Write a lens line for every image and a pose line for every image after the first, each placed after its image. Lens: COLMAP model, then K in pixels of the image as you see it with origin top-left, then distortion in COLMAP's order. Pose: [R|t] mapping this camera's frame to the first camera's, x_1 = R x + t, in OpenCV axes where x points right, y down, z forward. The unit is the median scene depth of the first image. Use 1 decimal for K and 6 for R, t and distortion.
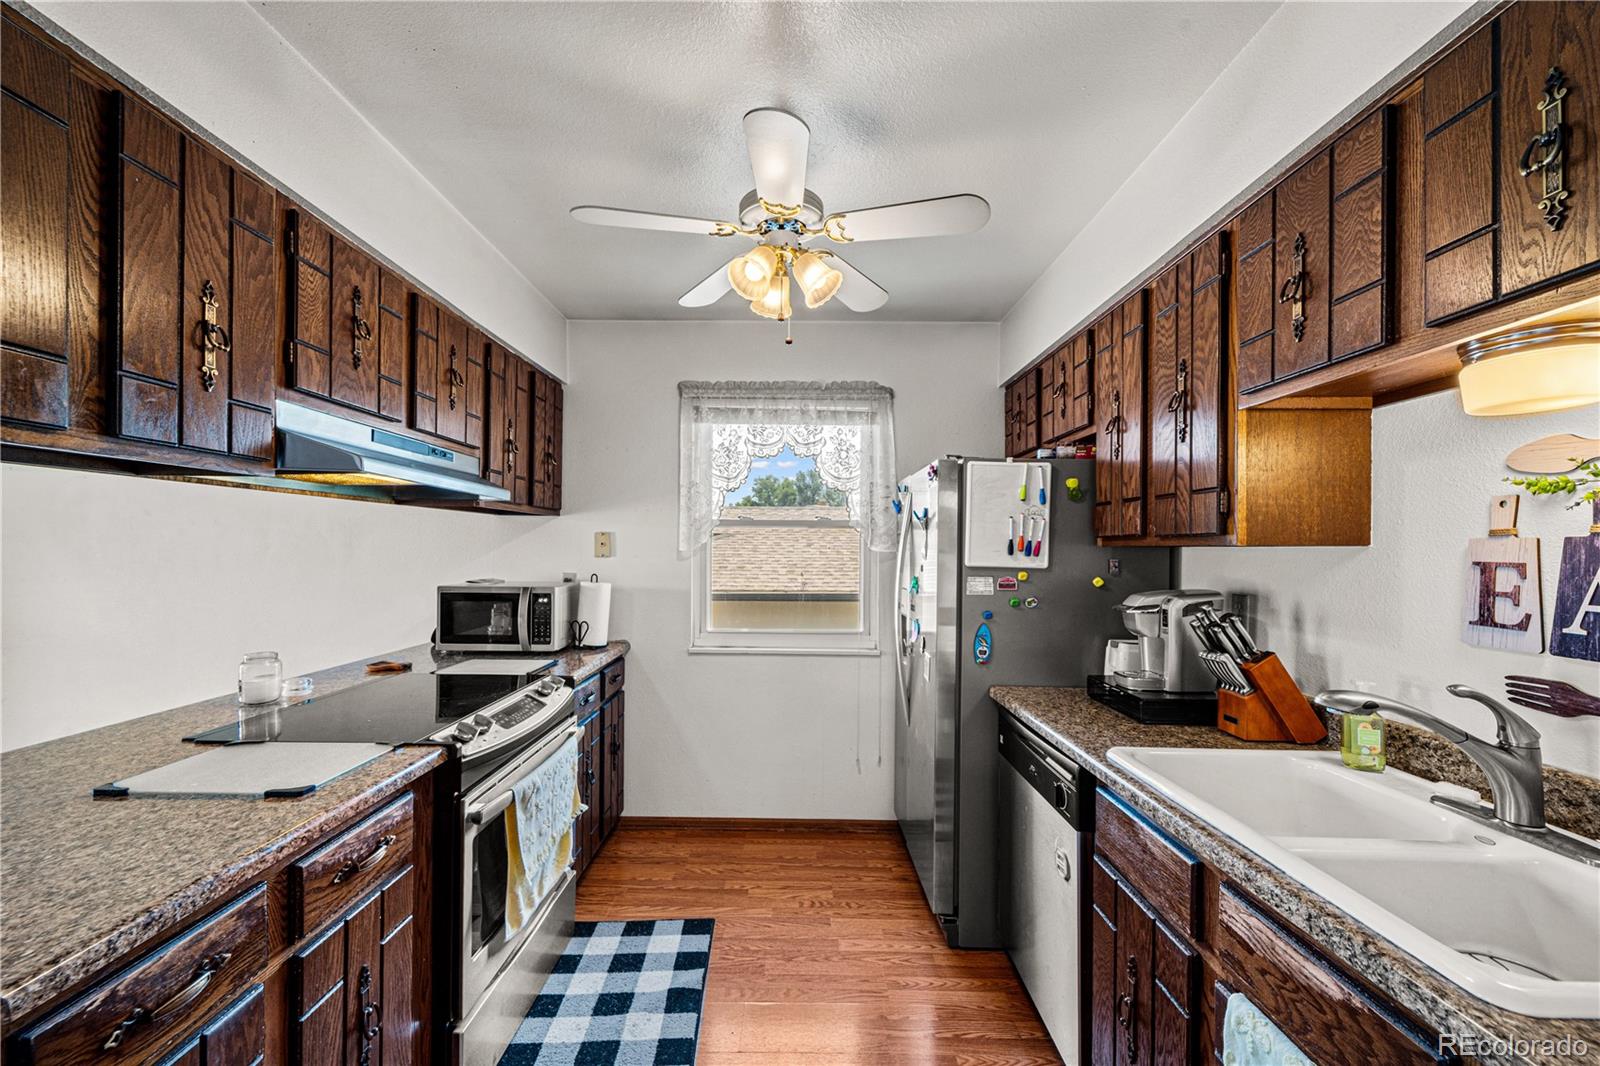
lens RADIAL K [[643.6, 0, 797.1], [0, 643.6, 549.4], [0, 0, 1]] dist [0.003182, -0.002495]
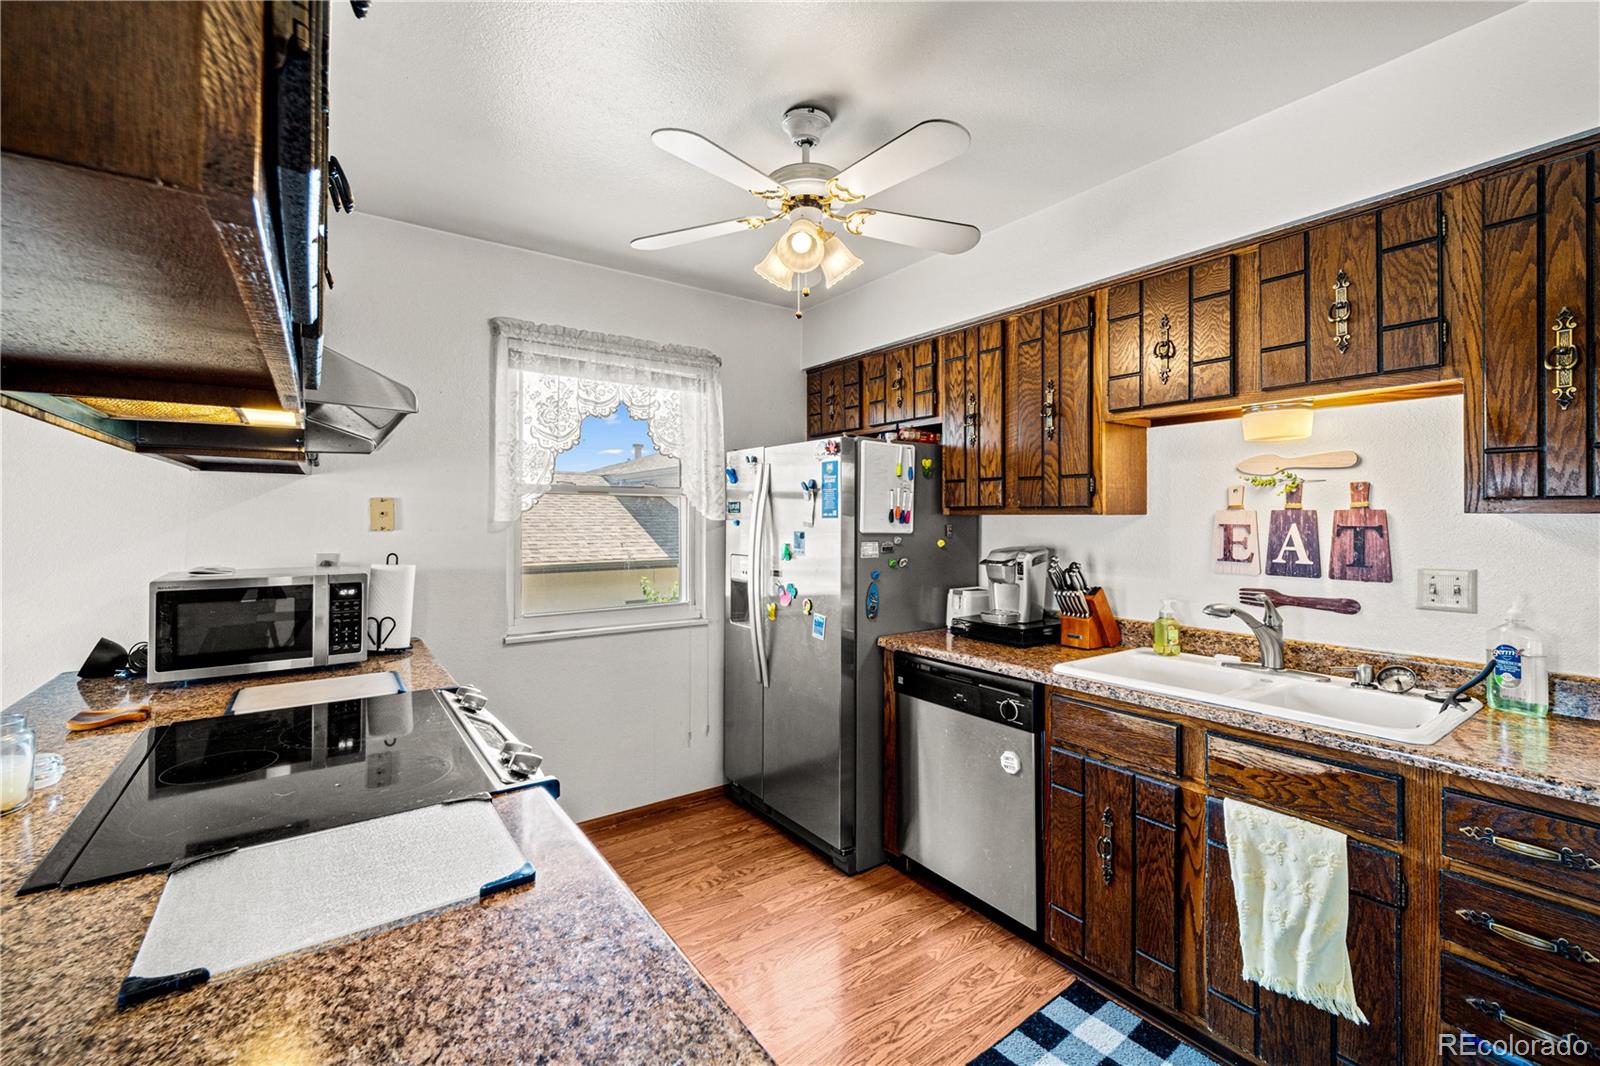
lens RADIAL K [[643.6, 0, 824.1], [0, 643.6, 512.5], [0, 0, 1]] dist [0.003182, -0.002495]
pose [[0.816138, -0.002763, 0.577850, -0.481332], [0.005160, 0.999984, -0.002506, -0.007830], [-0.577833, 0.005027, 0.816139, 0.126016]]
